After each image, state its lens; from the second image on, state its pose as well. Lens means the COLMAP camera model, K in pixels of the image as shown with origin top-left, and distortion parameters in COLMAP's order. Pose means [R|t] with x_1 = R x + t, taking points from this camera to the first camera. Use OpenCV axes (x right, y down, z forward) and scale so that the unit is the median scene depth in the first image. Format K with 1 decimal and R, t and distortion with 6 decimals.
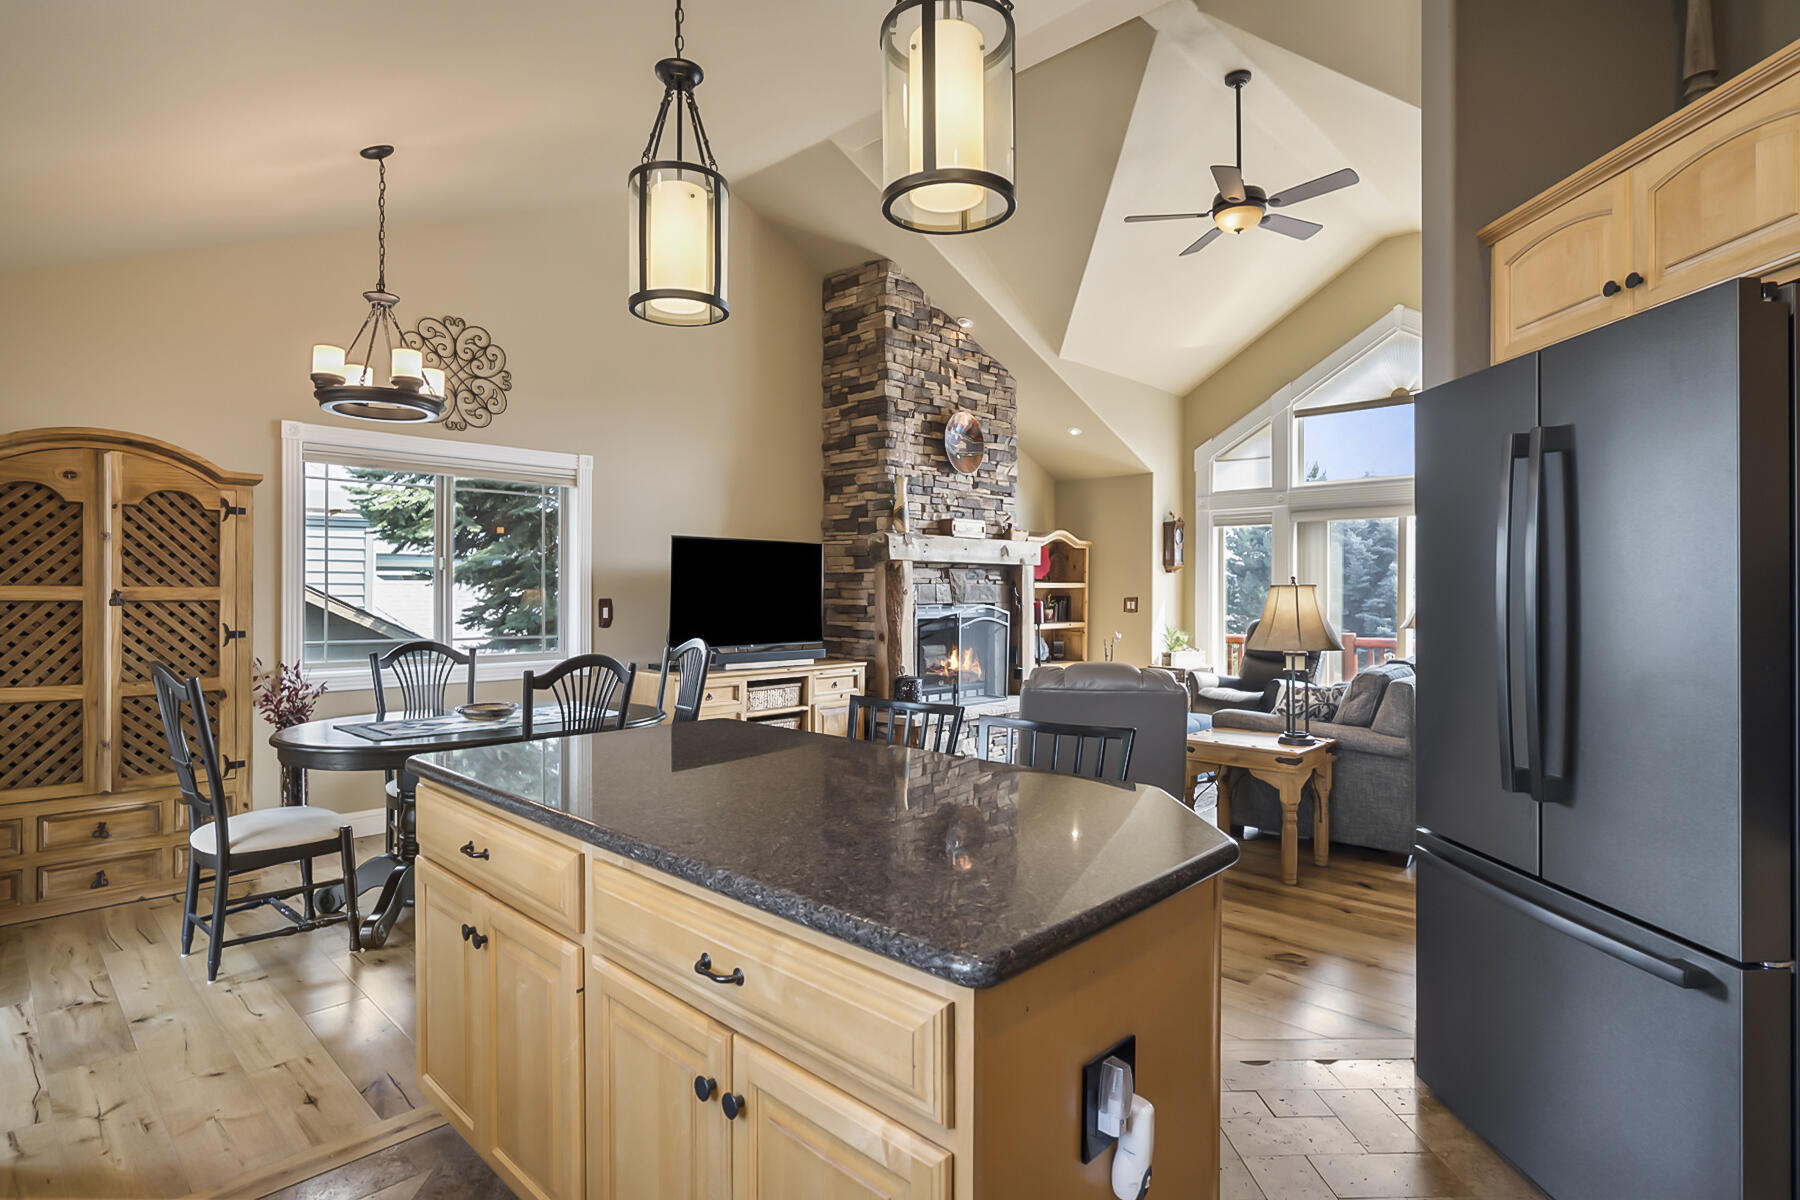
lens RADIAL K [[914.5, 0, 896.3], [0, 914.5, 592.6], [0, 0, 1]] dist [-0.022161, 0.012566]
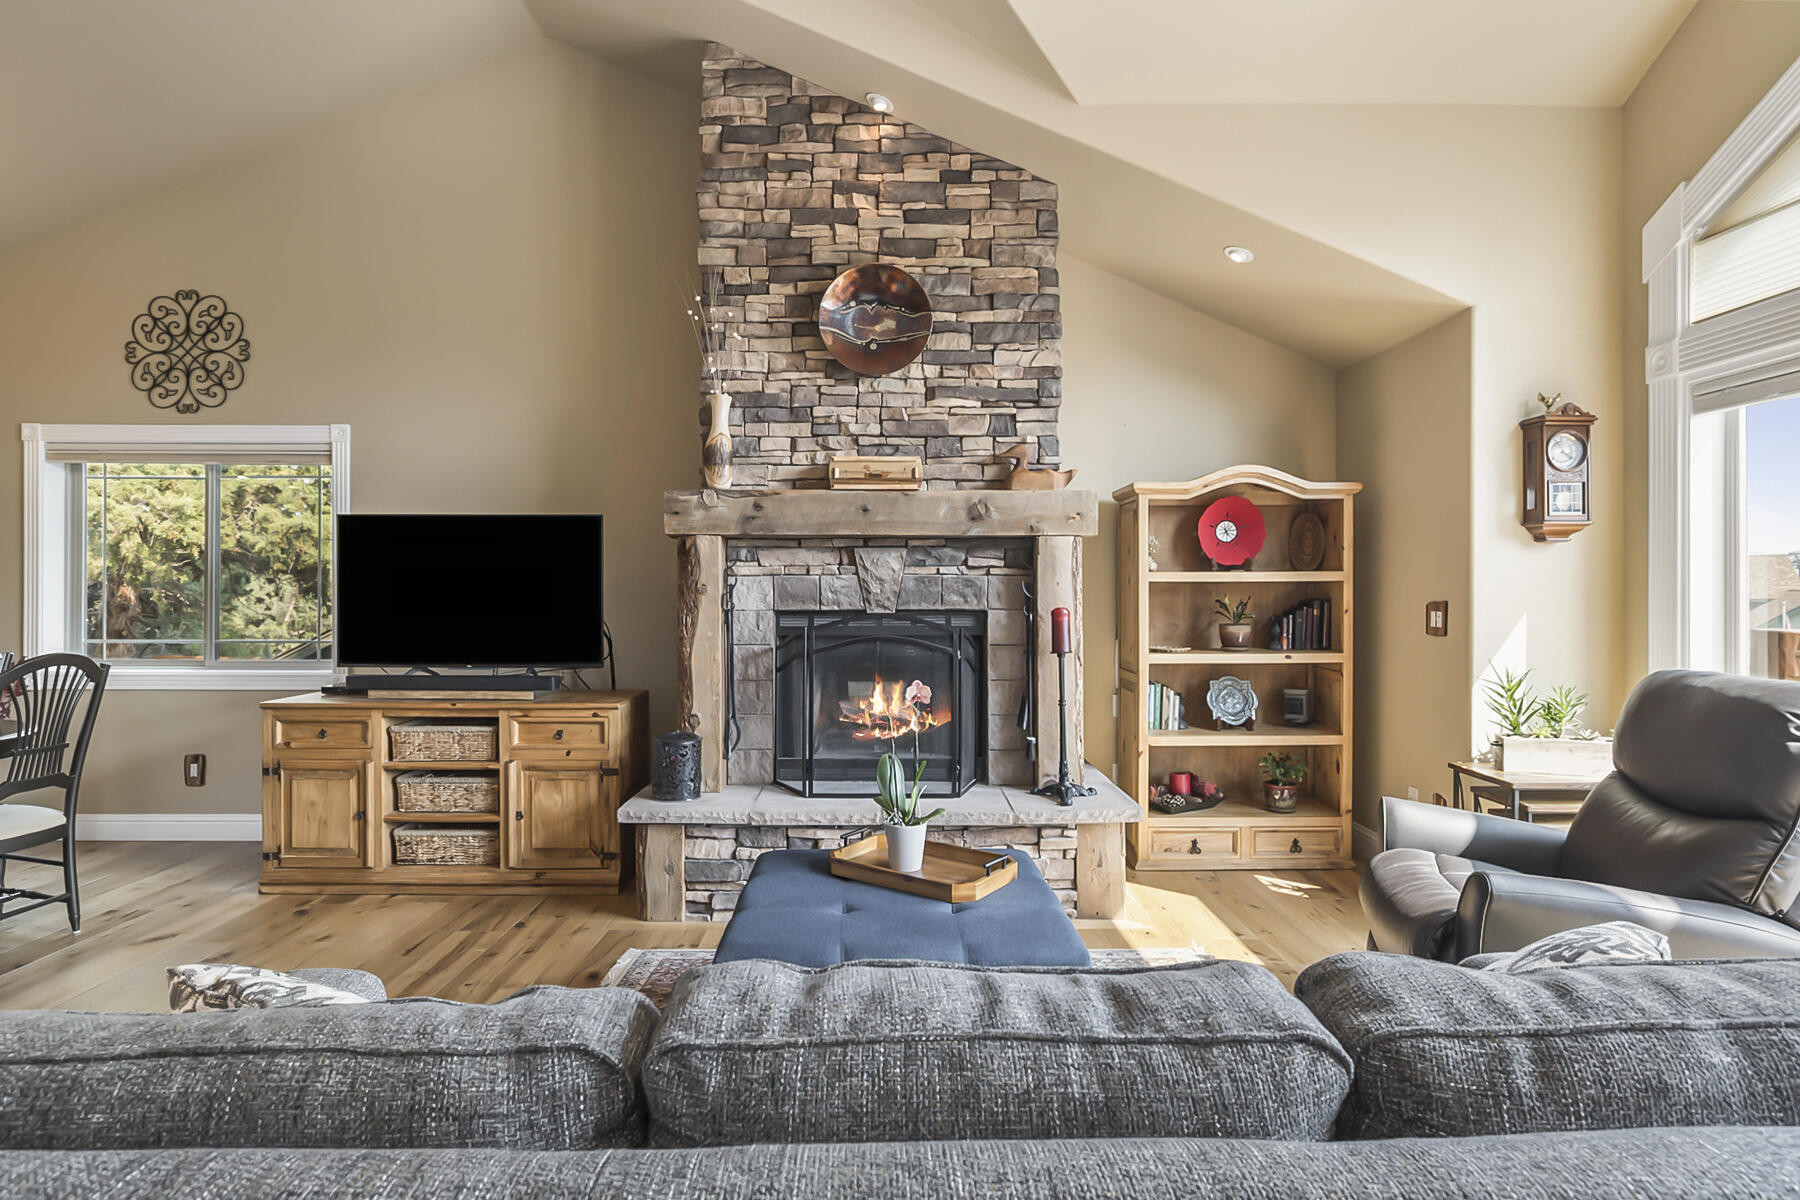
lens RADIAL K [[914.5, 0, 896.3], [0, 914.5, 592.6], [0, 0, 1]] dist [-0.022161, 0.012566]
pose [[0.701174, -0.003825, -0.712980, 0.483376], [-0.000965, 0.999980, -0.006313, 0.005011], [0.712990, 0.005115, 0.701156, 0.633223]]
